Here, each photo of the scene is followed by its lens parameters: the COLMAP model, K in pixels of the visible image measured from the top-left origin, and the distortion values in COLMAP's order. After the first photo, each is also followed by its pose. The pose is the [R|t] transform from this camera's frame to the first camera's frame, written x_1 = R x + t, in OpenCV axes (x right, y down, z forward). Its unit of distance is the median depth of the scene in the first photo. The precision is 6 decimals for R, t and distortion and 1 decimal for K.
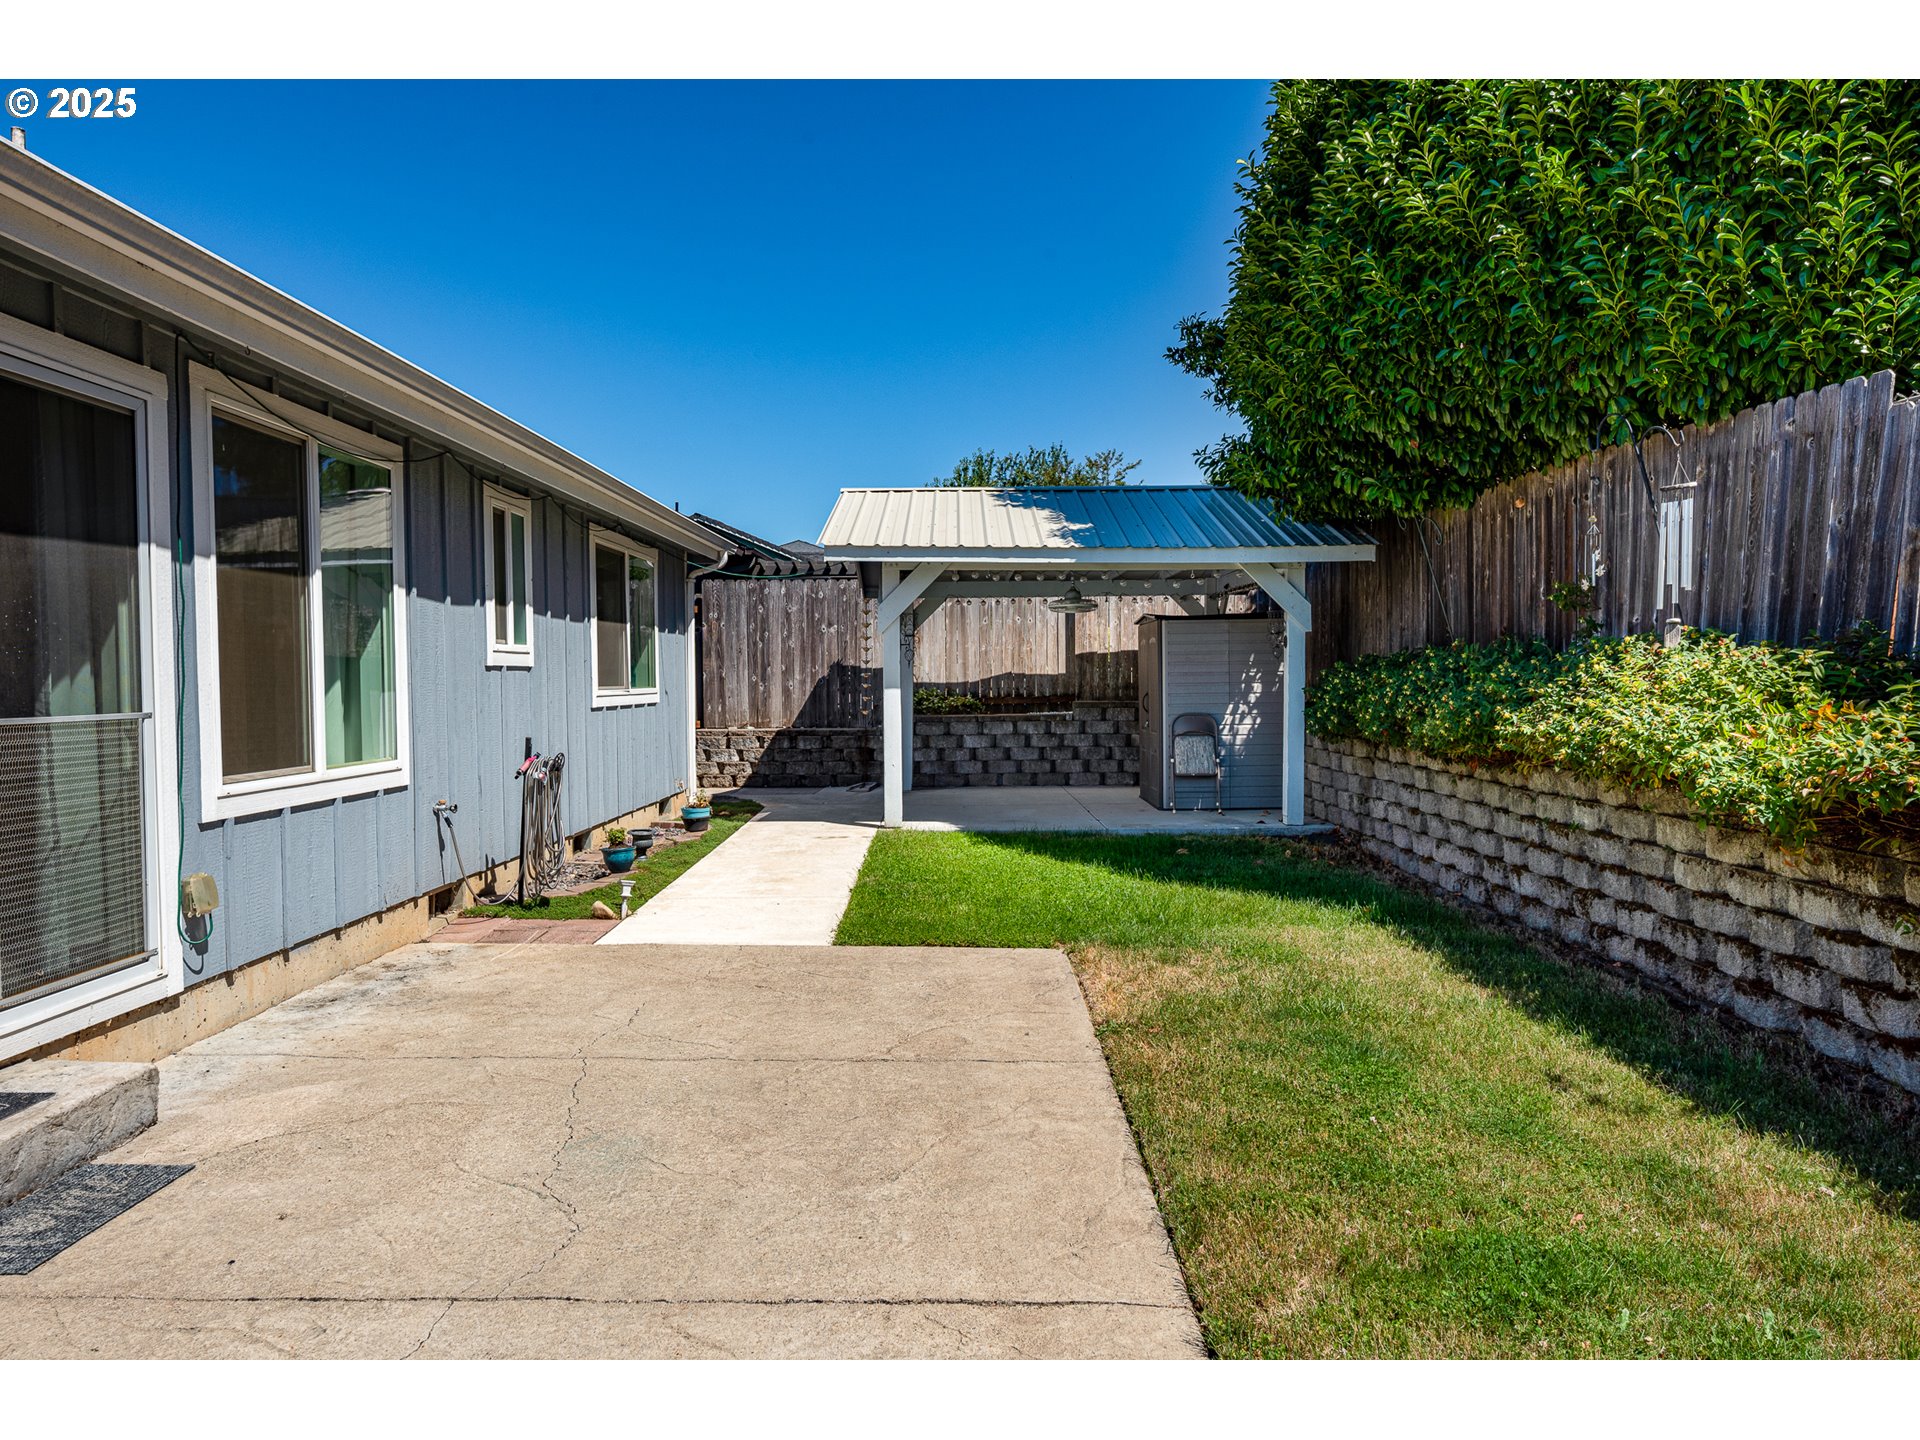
lens RADIAL K [[1240.9, 0, 960.0], [0, 1240.9, 720.0], [0, 0, 1]] dist [0.010357, 0.002080]
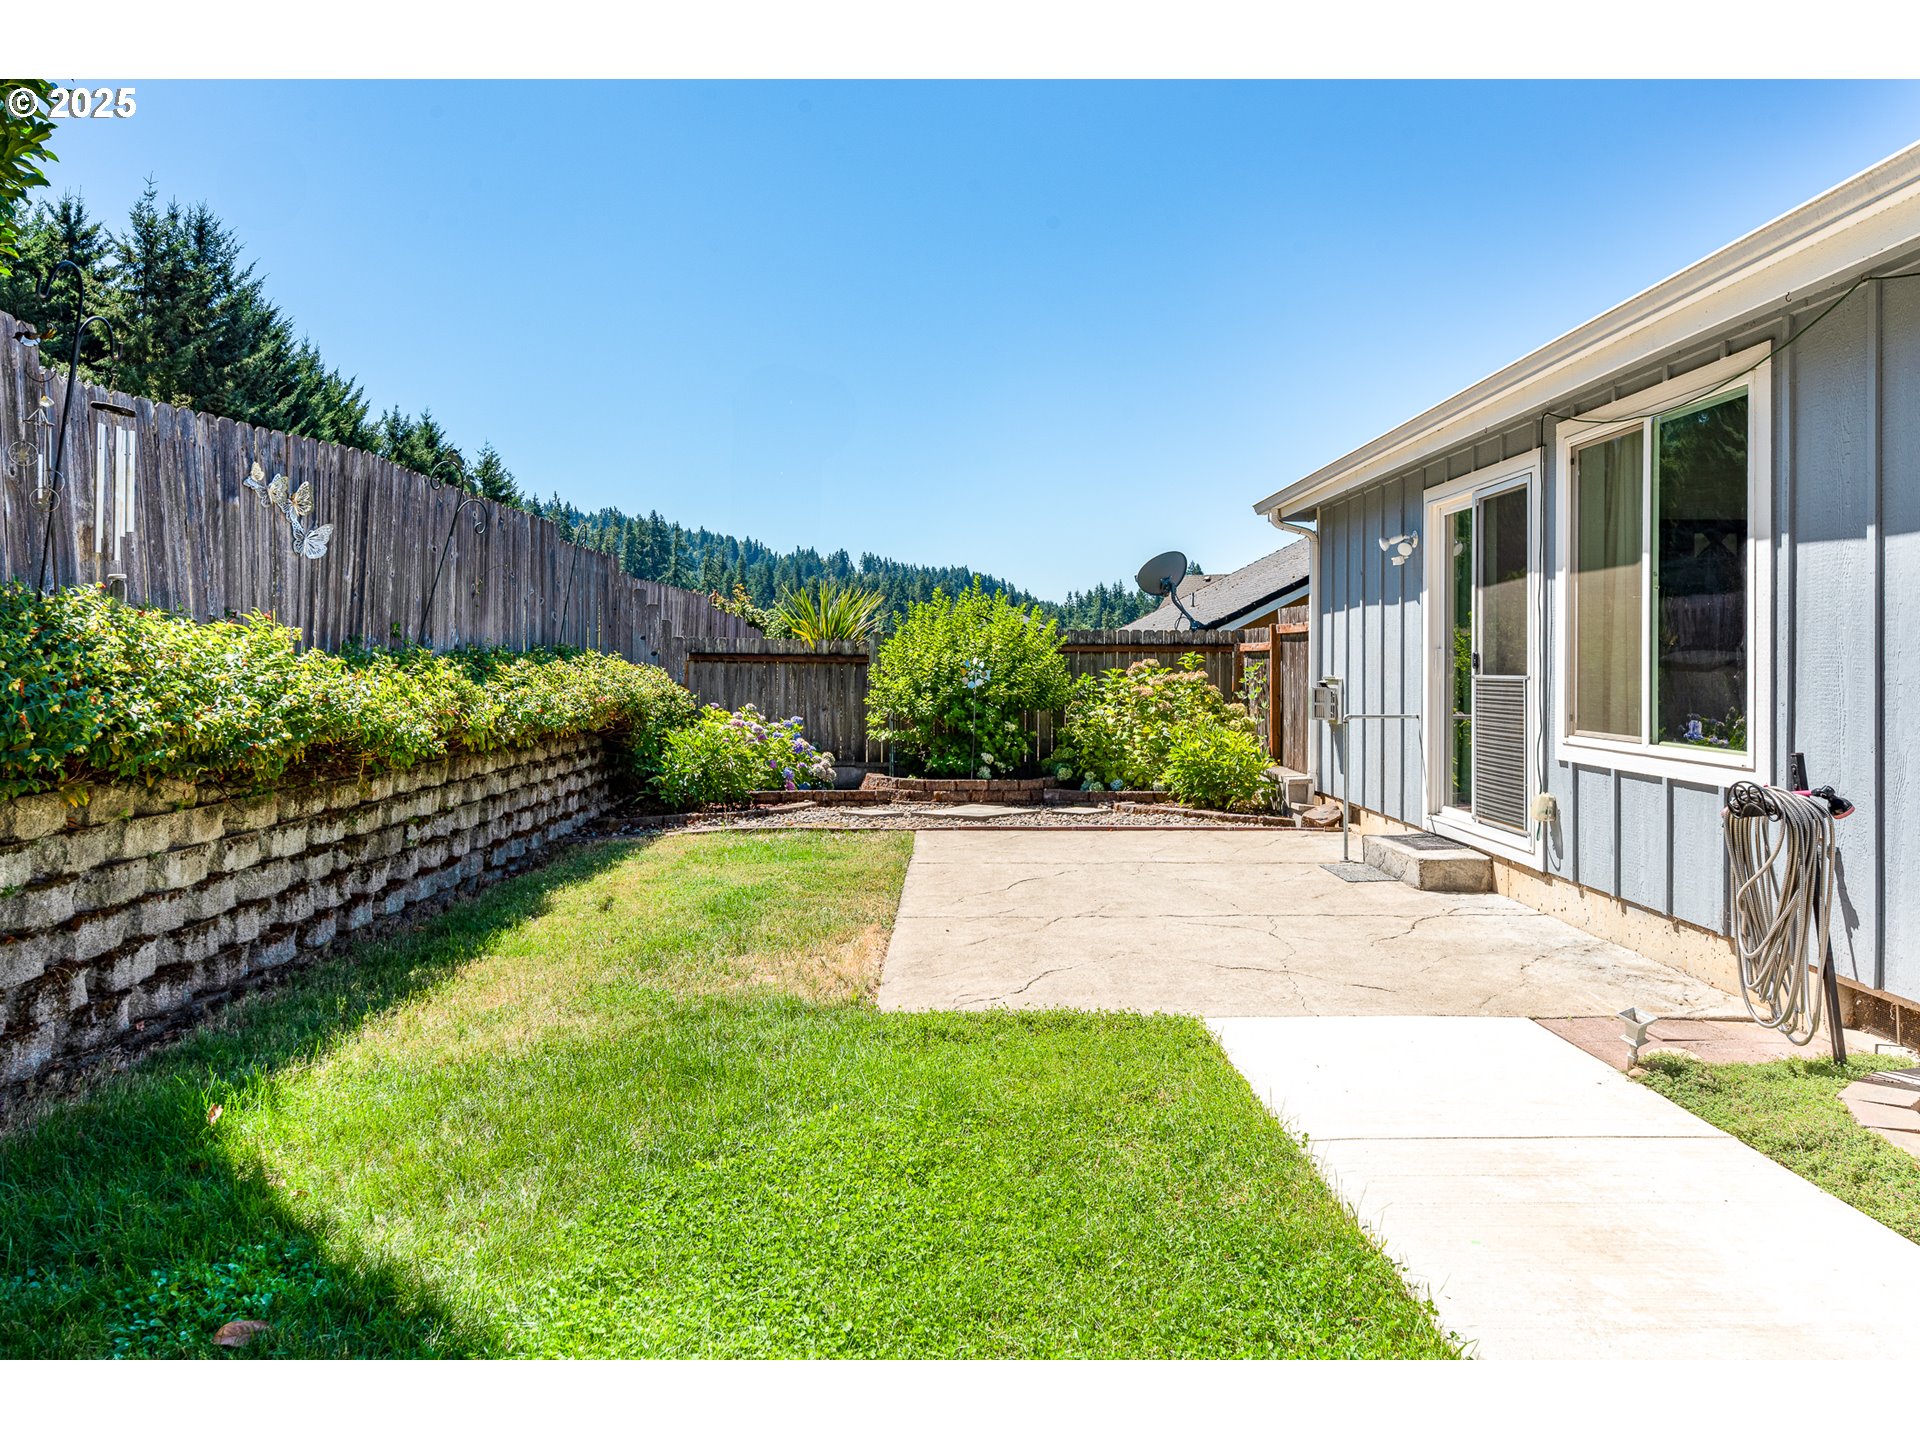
lens RADIAL K [[1240.9, 0, 960.0], [0, 1240.9, 720.0], [0, 0, 1]] dist [0.010357, 0.002080]
pose [[-0.999836, 0.003007, -0.017884, 0.049976], [0.001569, 0.996803, 0.079881, -0.063899], [0.018067, 0.079840, -0.996644, 2.204389]]
